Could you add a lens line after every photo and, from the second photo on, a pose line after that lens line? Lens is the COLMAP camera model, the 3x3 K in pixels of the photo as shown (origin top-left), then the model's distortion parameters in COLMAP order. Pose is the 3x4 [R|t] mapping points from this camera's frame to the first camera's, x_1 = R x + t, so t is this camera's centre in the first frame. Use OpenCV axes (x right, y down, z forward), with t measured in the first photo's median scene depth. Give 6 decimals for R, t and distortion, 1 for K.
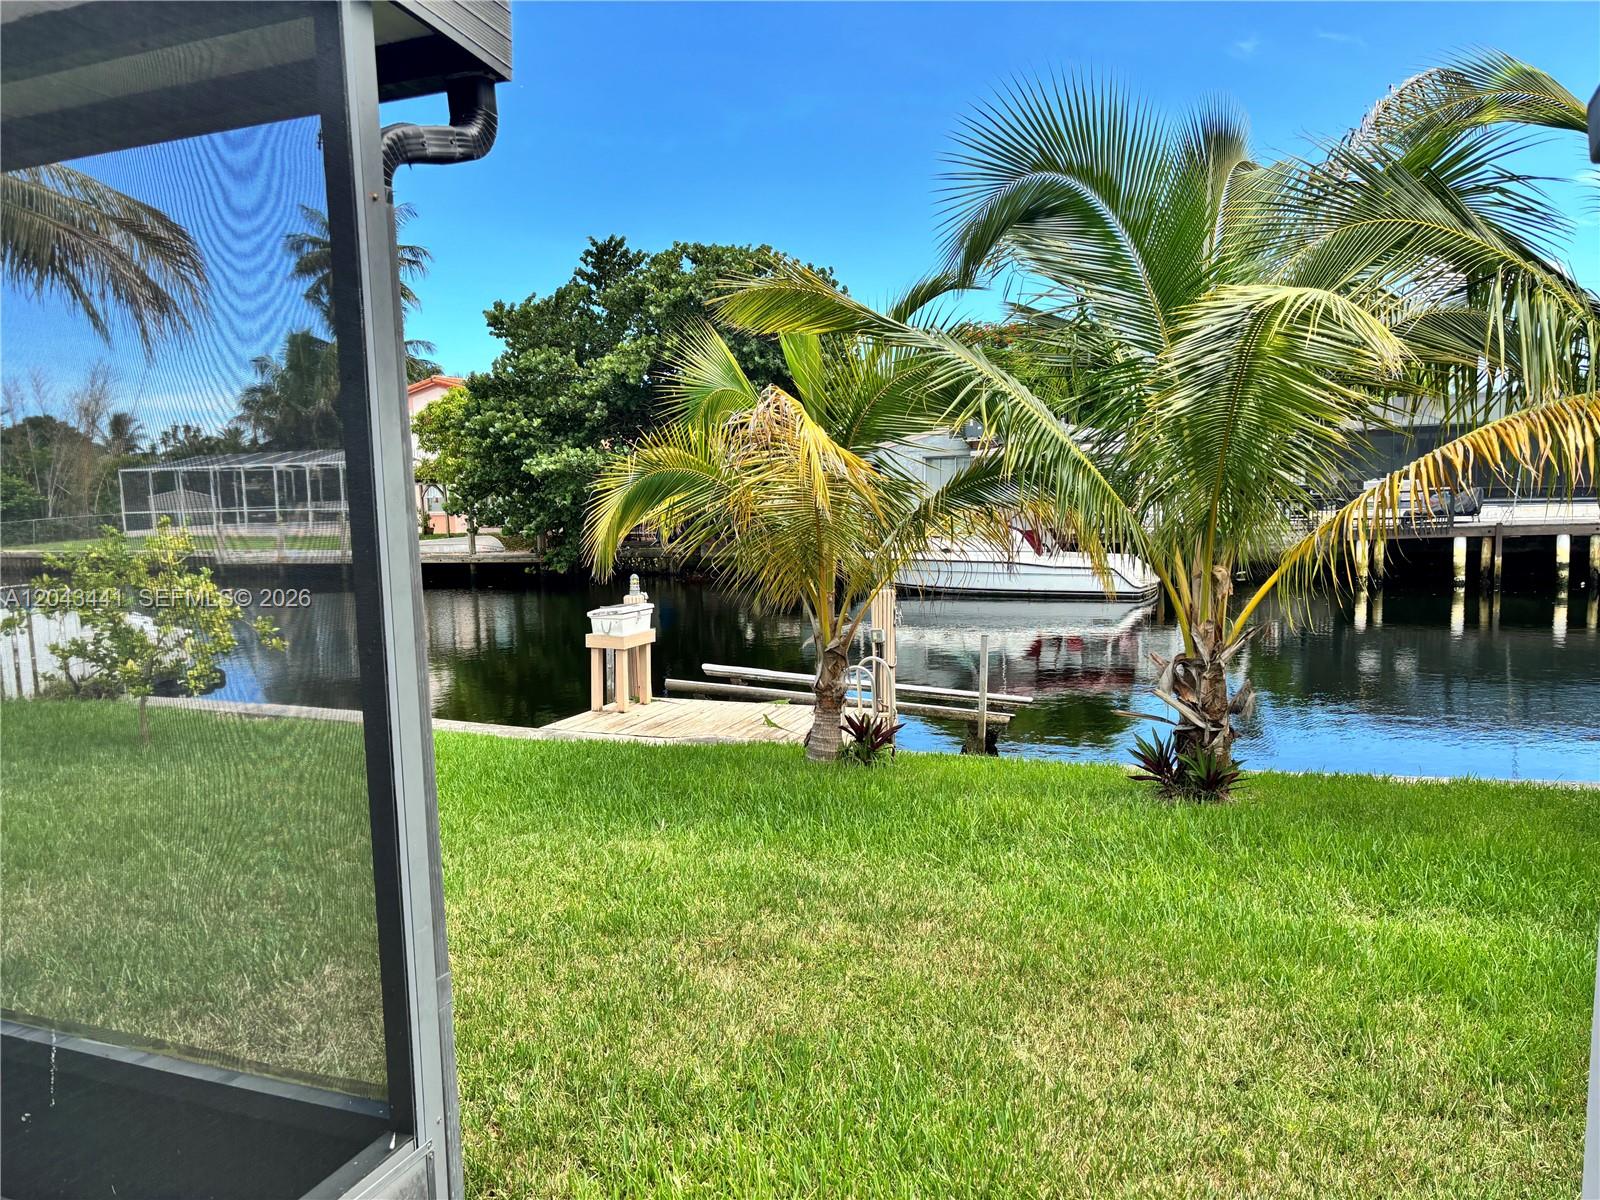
lens RADIAL K [[1214.7, 0, 784.8], [0, 1214.7, 603.3], [0, 0, 1]] dist [0.050128, -0.066348]
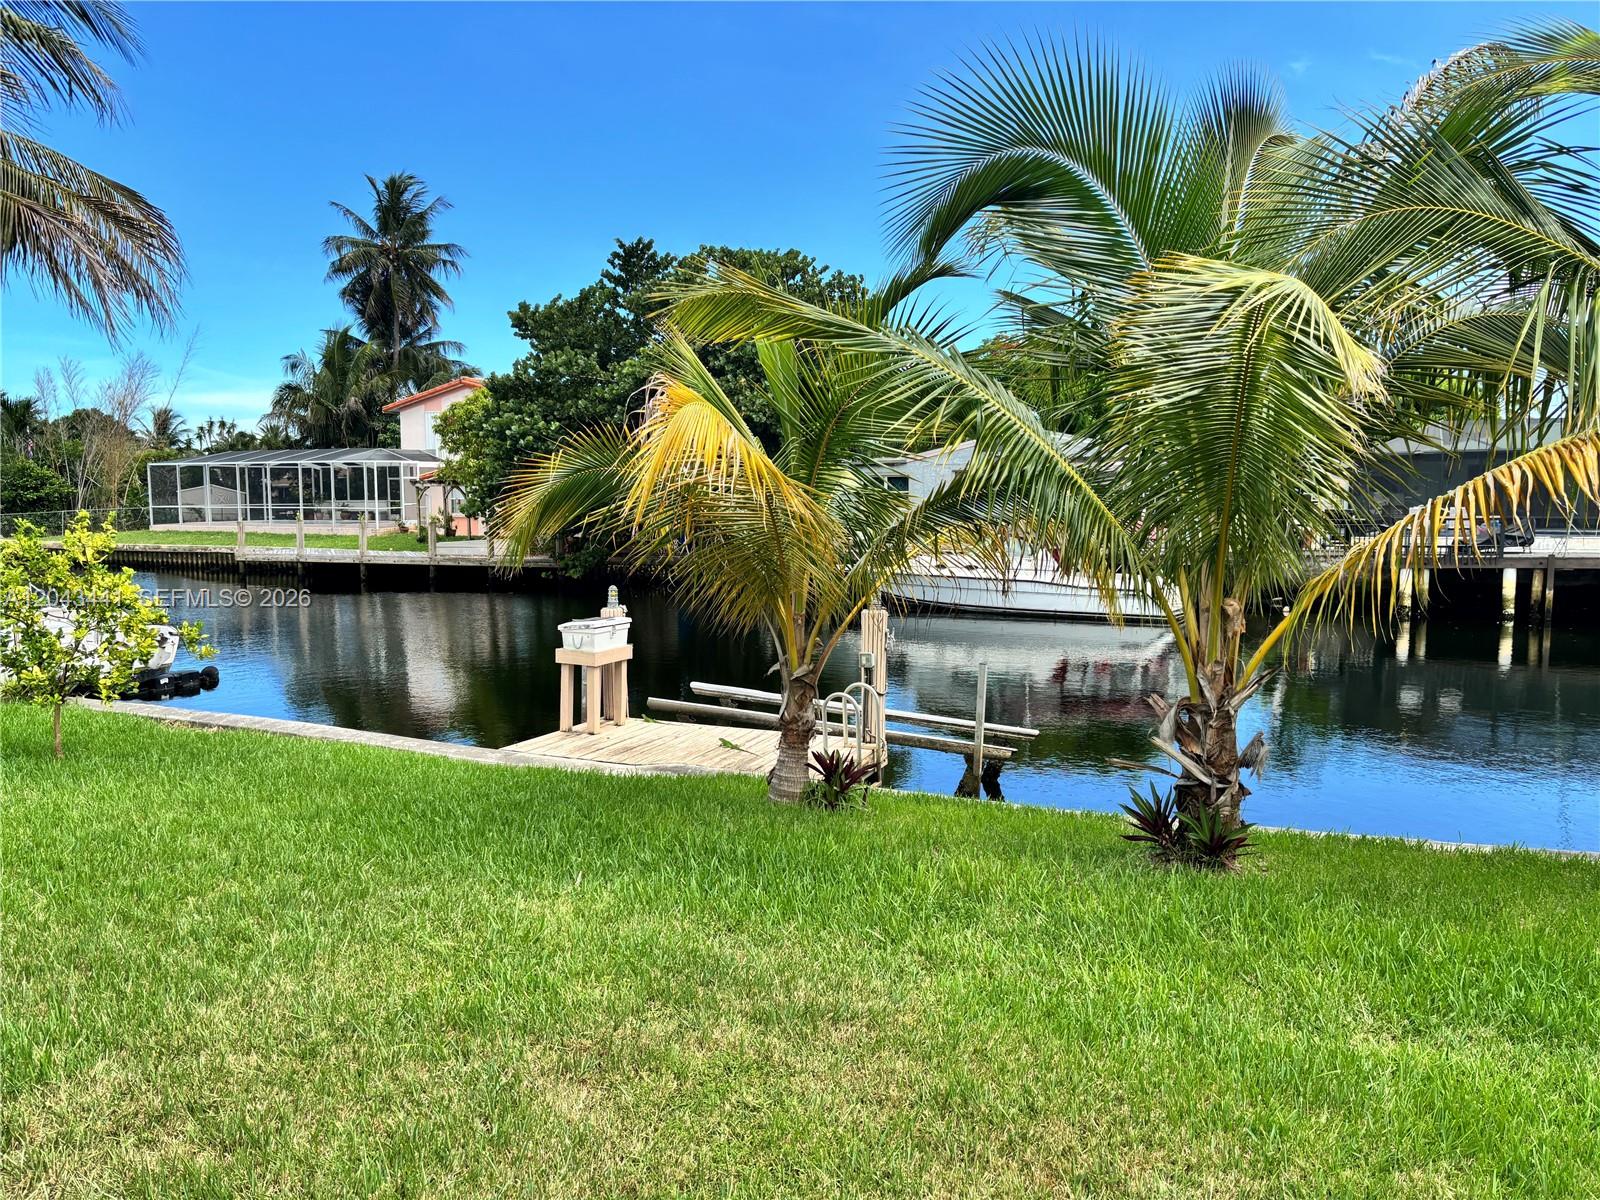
lens RADIAL K [[1214.7, 0, 784.8], [0, 1214.7, 603.3], [0, 0, 1]] dist [0.050128, -0.066348]
pose [[0.999162, 0.028442, -0.029420, 0.054492], [-0.028689, 0.999556, -0.008008, -0.010092], [0.029179, 0.008845, 0.999535, 0.101895]]
